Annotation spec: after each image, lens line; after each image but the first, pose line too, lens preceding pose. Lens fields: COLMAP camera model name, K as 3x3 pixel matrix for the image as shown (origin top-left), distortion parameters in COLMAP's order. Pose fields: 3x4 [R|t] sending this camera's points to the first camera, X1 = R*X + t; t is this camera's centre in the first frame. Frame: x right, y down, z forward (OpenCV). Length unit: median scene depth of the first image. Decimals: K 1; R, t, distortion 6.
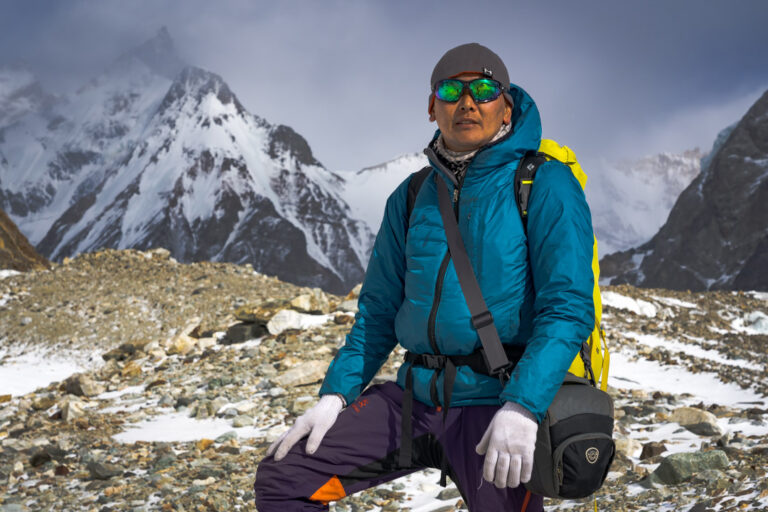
lens RADIAL K [[1631.6, 0, 384.7], [0, 1631.6, 258.0], [0, 0, 1]] dist [0.057371, 0.000000]
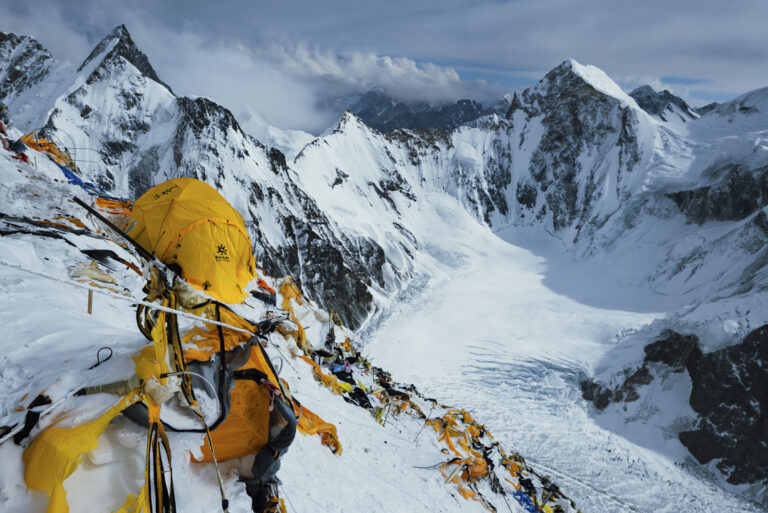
lens RADIAL K [[622.2, 0, 342.8], [0, 622.2, 250.5], [0, 0, 1]] dist [-0.017505, 0.010367]
pose [[0.861240, -0.091649, 0.499866, -0.375770], [-0.116601, 0.921728, 0.369893, -0.260614], [-0.494641, -0.376852, 0.783143, 0.489878]]
